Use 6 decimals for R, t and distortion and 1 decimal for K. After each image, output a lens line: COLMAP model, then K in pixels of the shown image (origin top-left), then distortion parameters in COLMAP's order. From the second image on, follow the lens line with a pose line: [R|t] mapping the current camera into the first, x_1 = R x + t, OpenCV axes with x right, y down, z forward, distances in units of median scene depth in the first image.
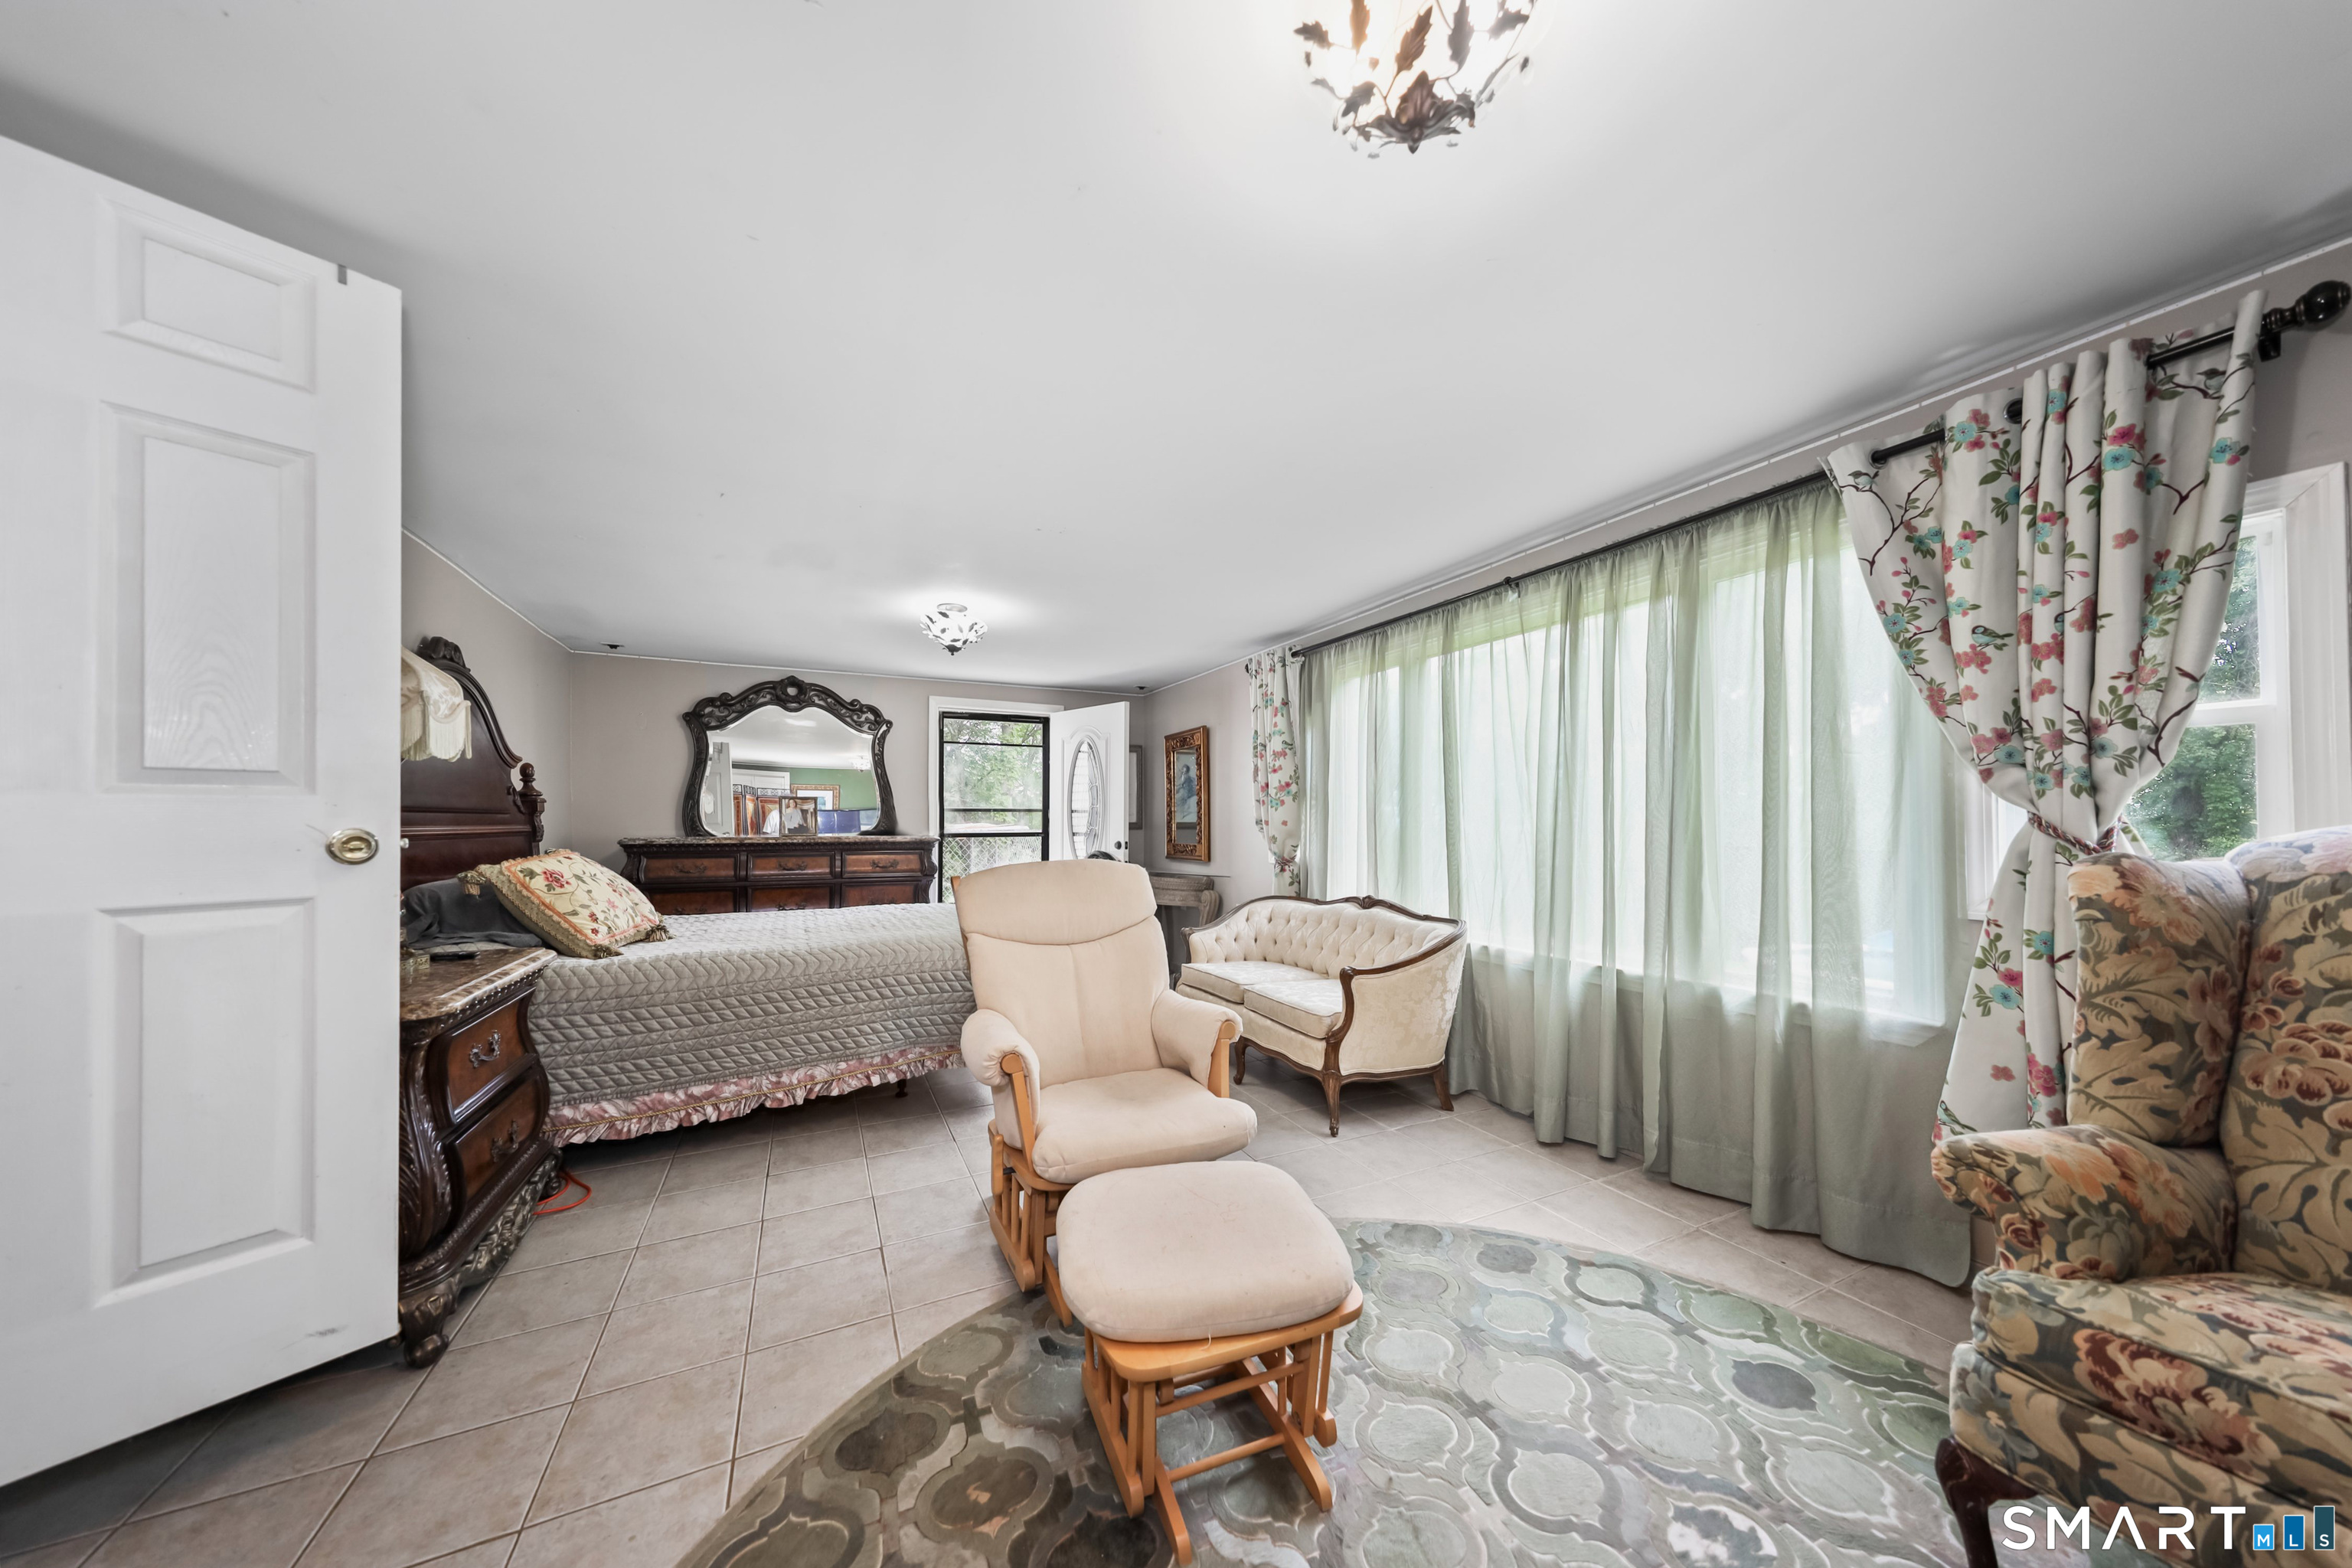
lens RADIAL K [[736.1, 0, 1170.2], [0, 736.1, 814.2], [0, 0, 1]] dist [-0.000179, -0.000012]
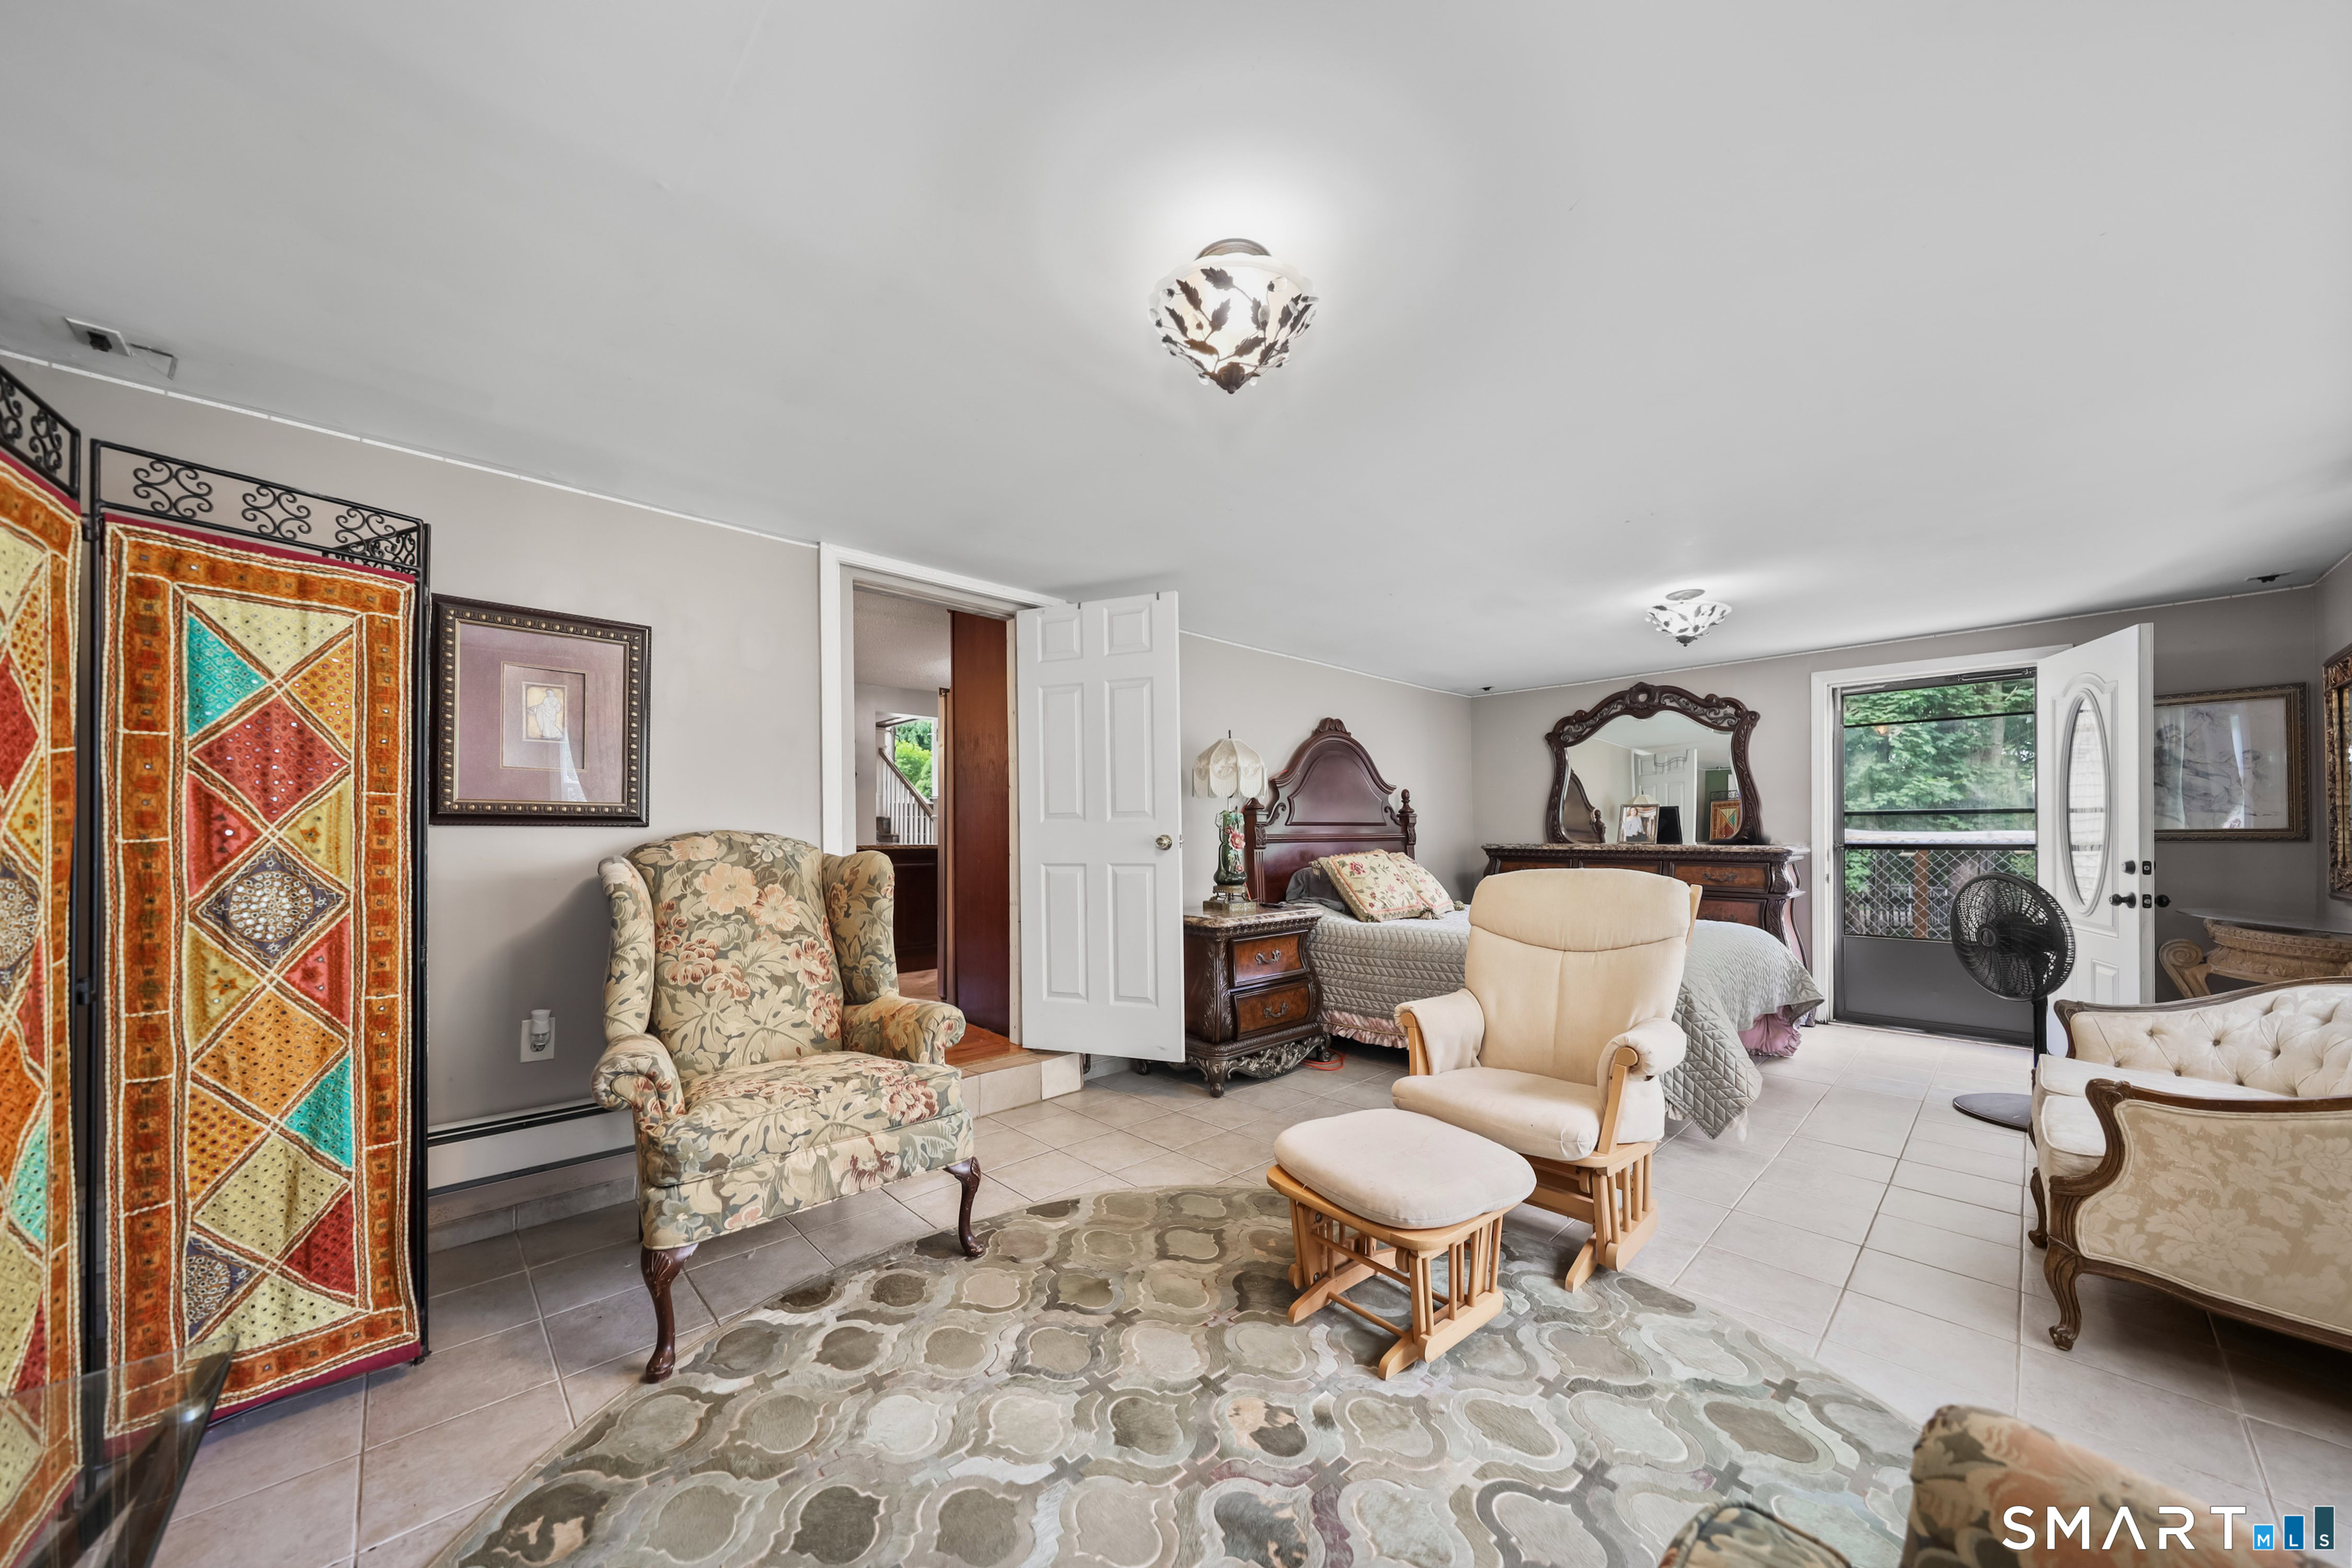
lens RADIAL K [[820.1, 0, 1172.2], [0, 820.1, 831.0], [0, 0, 1]] dist [0.000012, 0.000005]
pose [[0.308583, -0.002143, -0.951195, 0.521673], [0.013817, 0.999902, 0.002229, 0.001155], [0.951097, -0.013831, 0.308582, 0.089339]]
